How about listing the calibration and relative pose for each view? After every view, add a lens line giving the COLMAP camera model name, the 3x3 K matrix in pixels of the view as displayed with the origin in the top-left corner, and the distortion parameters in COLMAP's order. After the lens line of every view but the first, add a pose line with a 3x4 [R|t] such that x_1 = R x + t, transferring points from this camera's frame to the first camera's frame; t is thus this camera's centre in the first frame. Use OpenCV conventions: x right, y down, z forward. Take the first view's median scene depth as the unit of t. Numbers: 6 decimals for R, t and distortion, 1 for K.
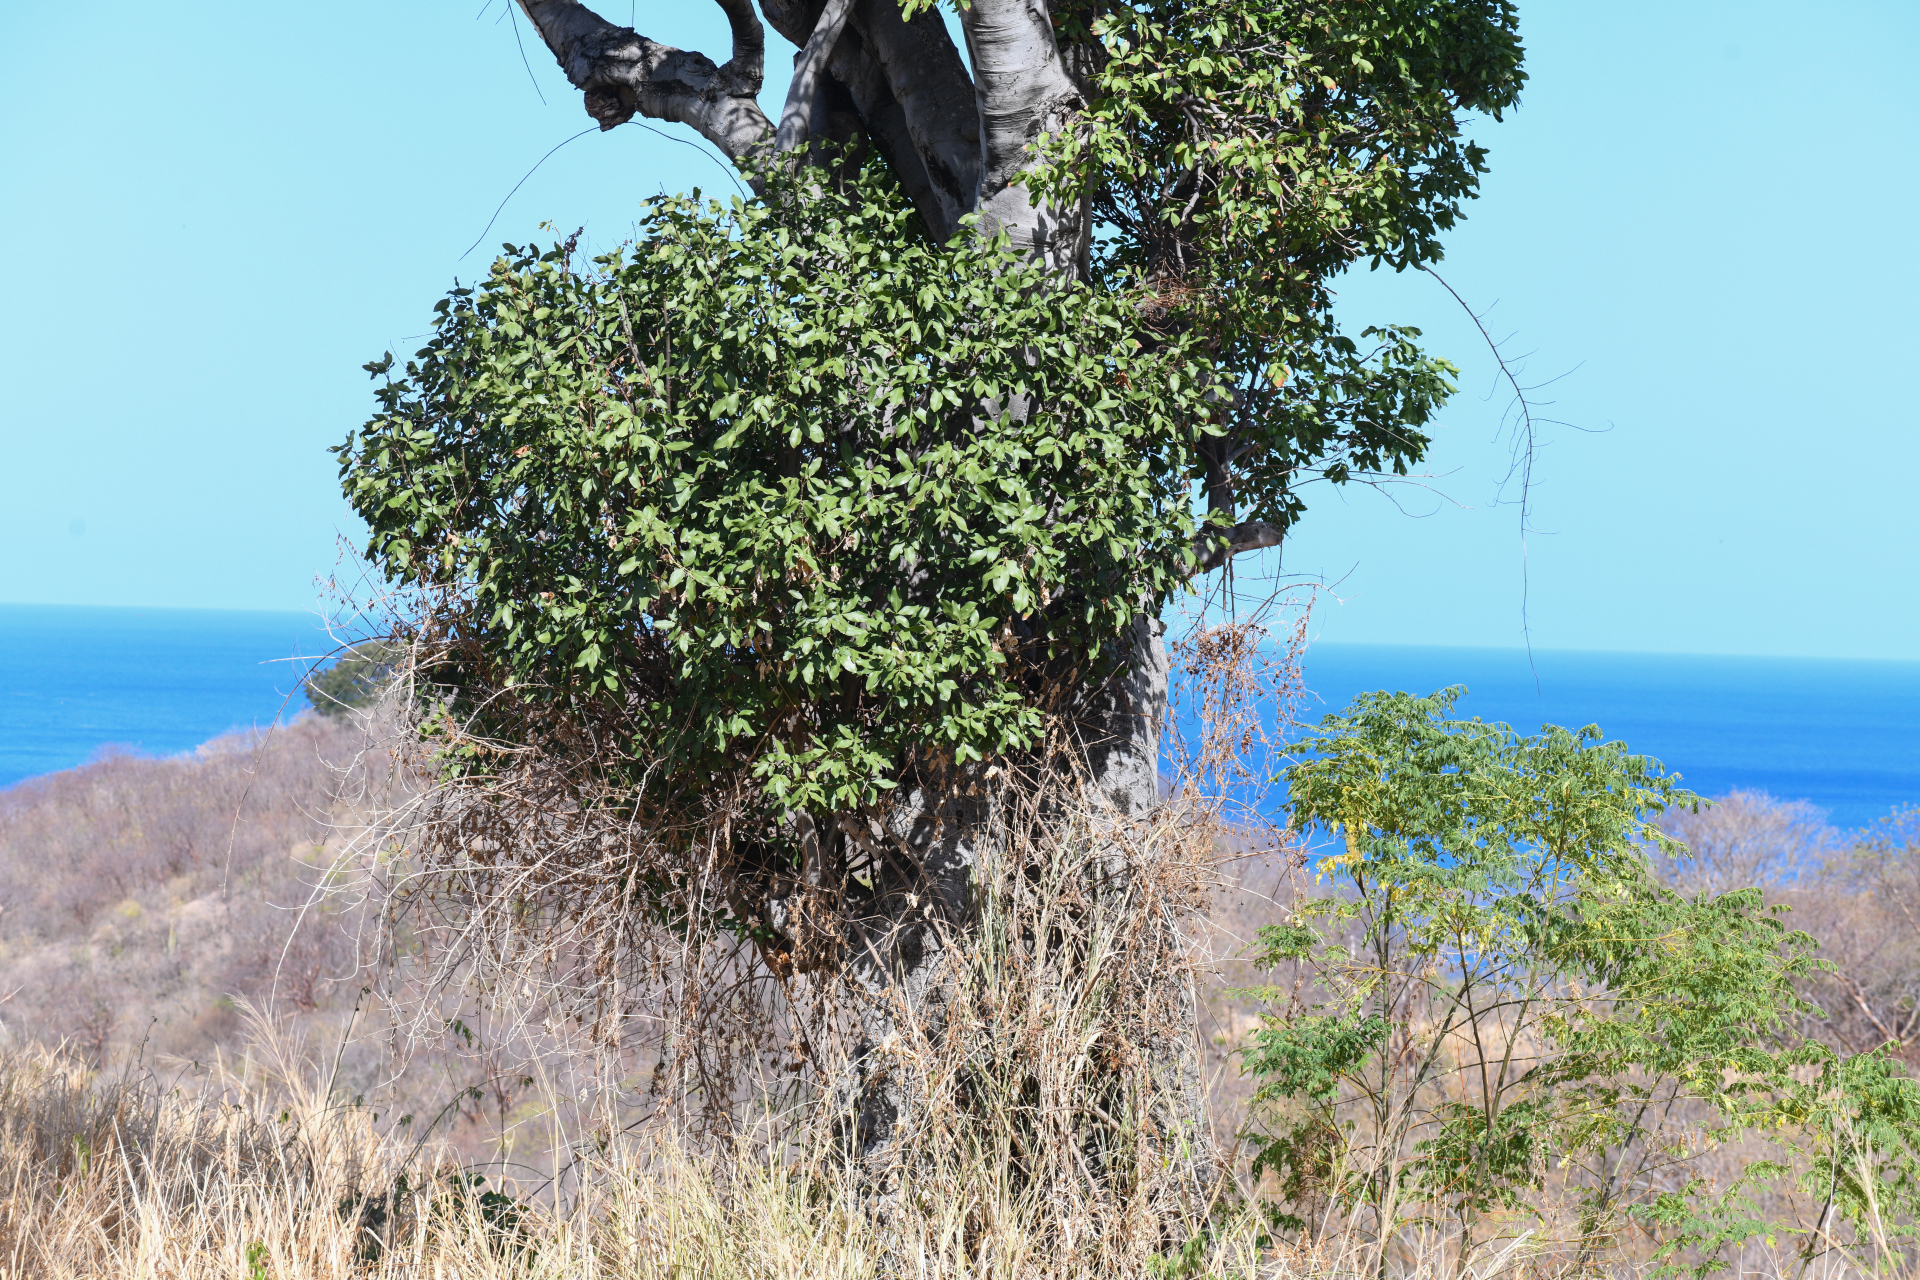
lens RADIAL K [[6012.7, 0, 959.7], [0, 6012.7, 638.4], [0, 0, 1]] dist [-0.150183, 0.000000]
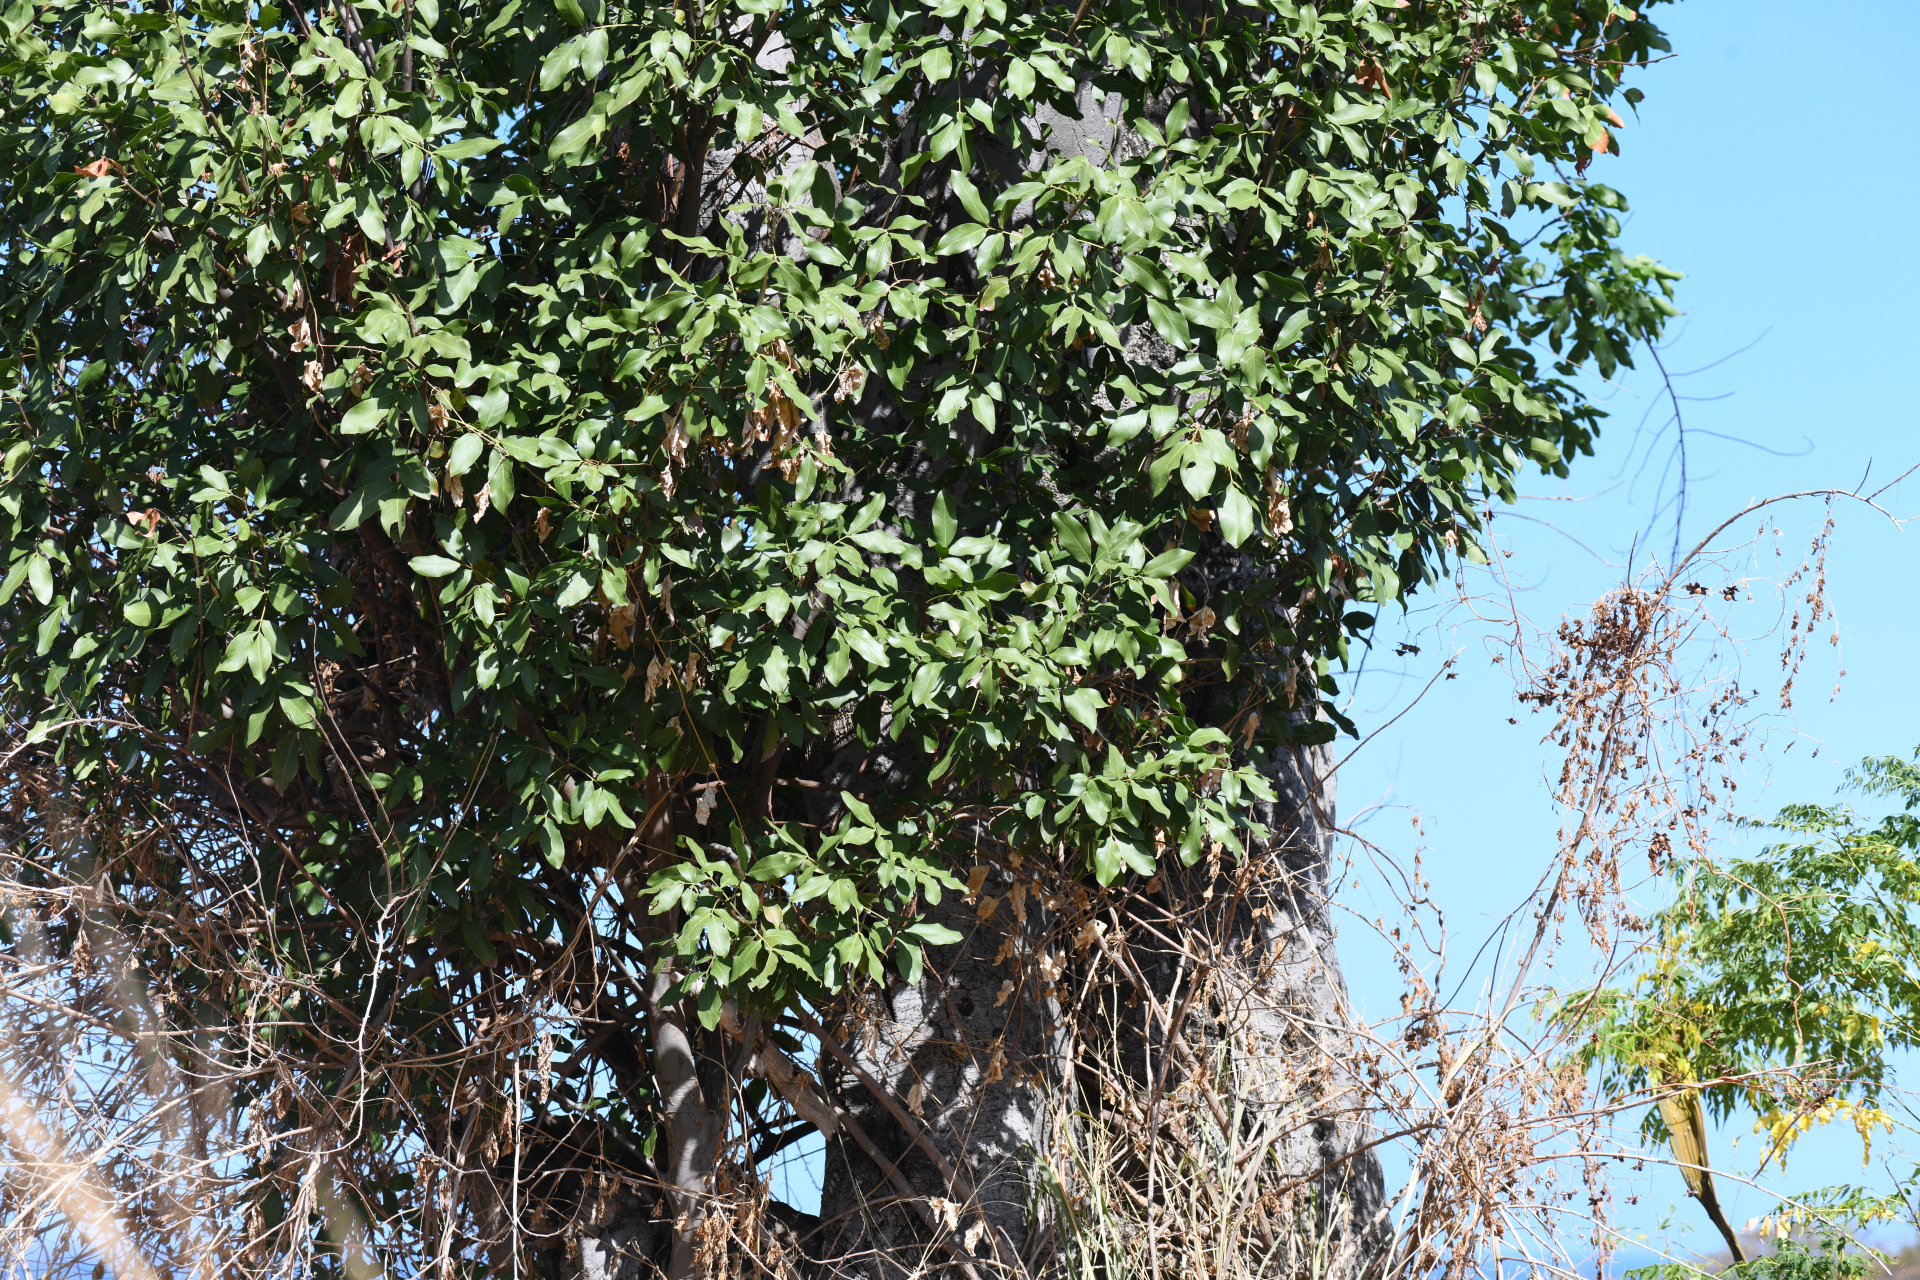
lens RADIAL K [[6012.7, 0, 957.5], [0, 6012.7, 657.5], [0, 0, 1]] dist [-0.150183, 0.000000]
pose [[0.984619, -0.005212, 0.174635, -0.087315], [0.022613, 0.994949, -0.097800, 0.047187], [-0.173243, 0.100245, 0.979764, 0.571163]]
